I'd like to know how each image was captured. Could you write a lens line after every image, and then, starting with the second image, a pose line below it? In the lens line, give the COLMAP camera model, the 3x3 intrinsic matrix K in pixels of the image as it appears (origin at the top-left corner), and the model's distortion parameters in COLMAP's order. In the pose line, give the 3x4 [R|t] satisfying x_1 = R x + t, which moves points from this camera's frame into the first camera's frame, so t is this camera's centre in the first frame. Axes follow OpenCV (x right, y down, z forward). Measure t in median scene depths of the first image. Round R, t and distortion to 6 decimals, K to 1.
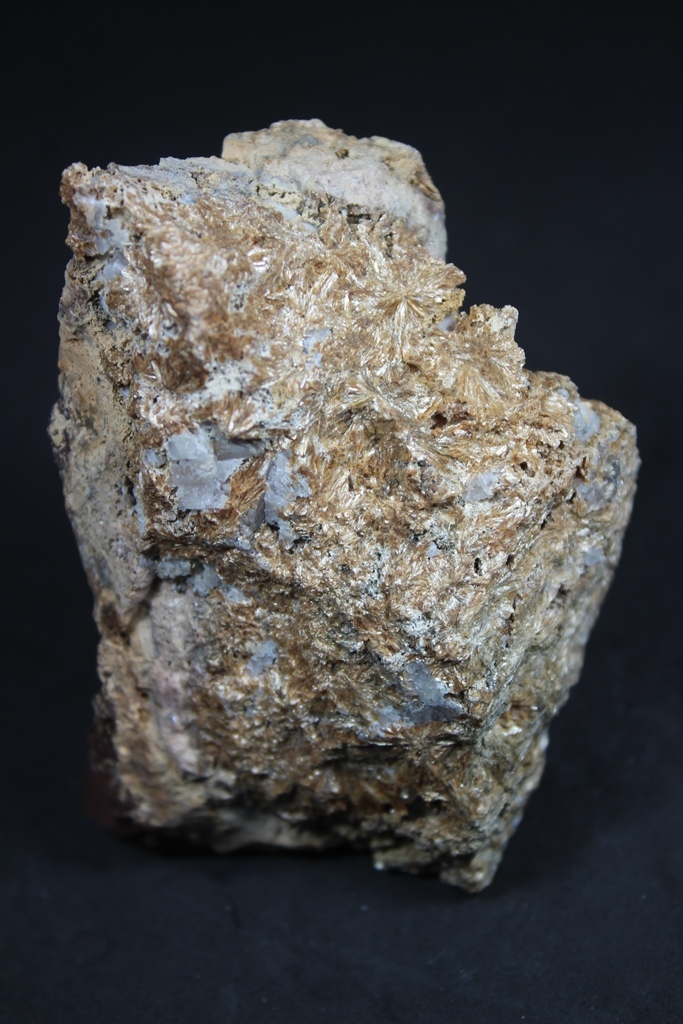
lens RADIAL K [[2236.3, 0, 341.5], [0, 2236.3, 512.0], [0, 0, 1]] dist [0.016410, 0.013030]
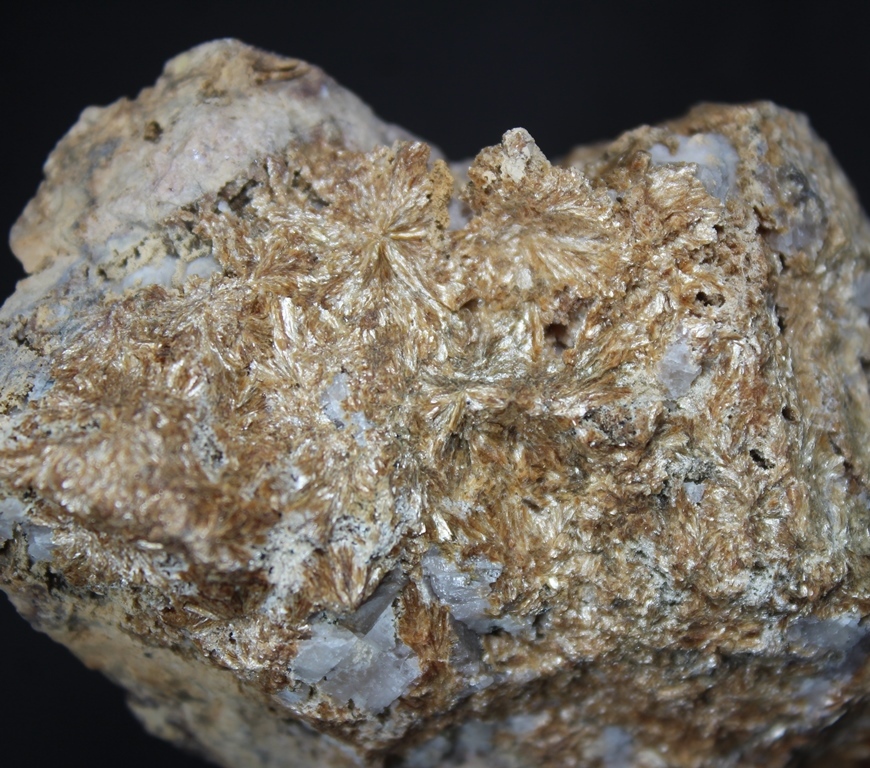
lens RADIAL K [[2494.9, 0, 486.2], [0, 2494.9, 386.5], [0, 0, 1]] dist [0.024365, 0.100733]
pose [[0.704412, -0.703445, -0.094701, 0.087963], [0.709156, 0.691848, 0.135808, -0.144736], [-0.030015, -0.162822, 0.986199, 0.287564]]
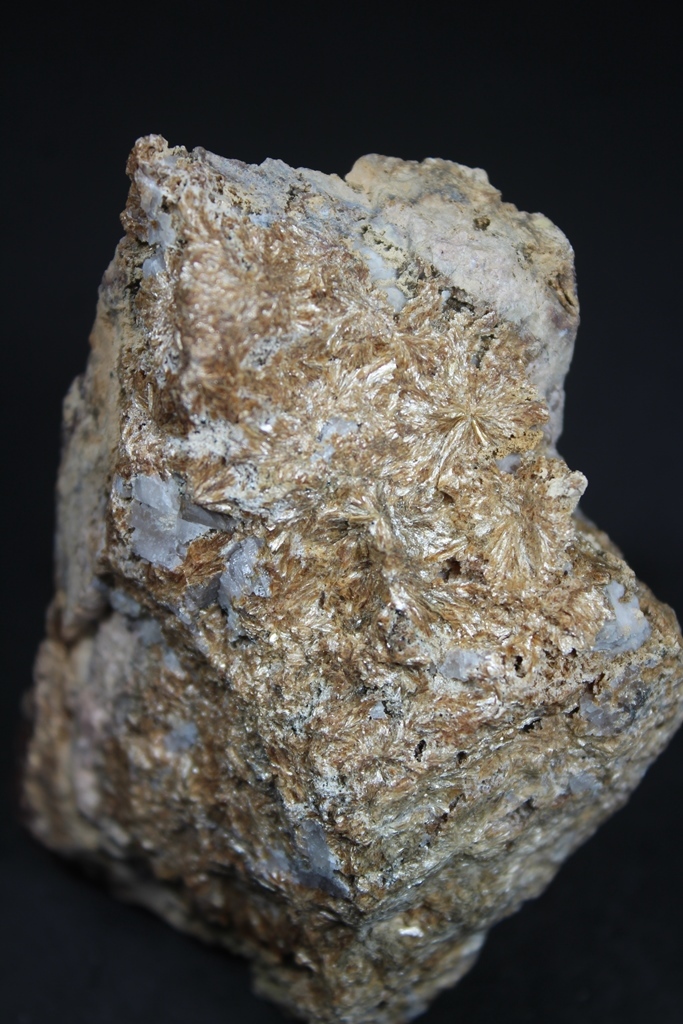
lens RADIAL K [[2236.3, 0, 341.5], [0, 2236.3, 512.0], [0, 0, 1]] dist [0.016410, 0.013030]
pose [[0.902789, 0.377474, -0.206118, 0.172964], [-0.357279, 0.925022, 0.129171, -0.155702], [0.239422, -0.042973, 0.969964, 0.178931]]
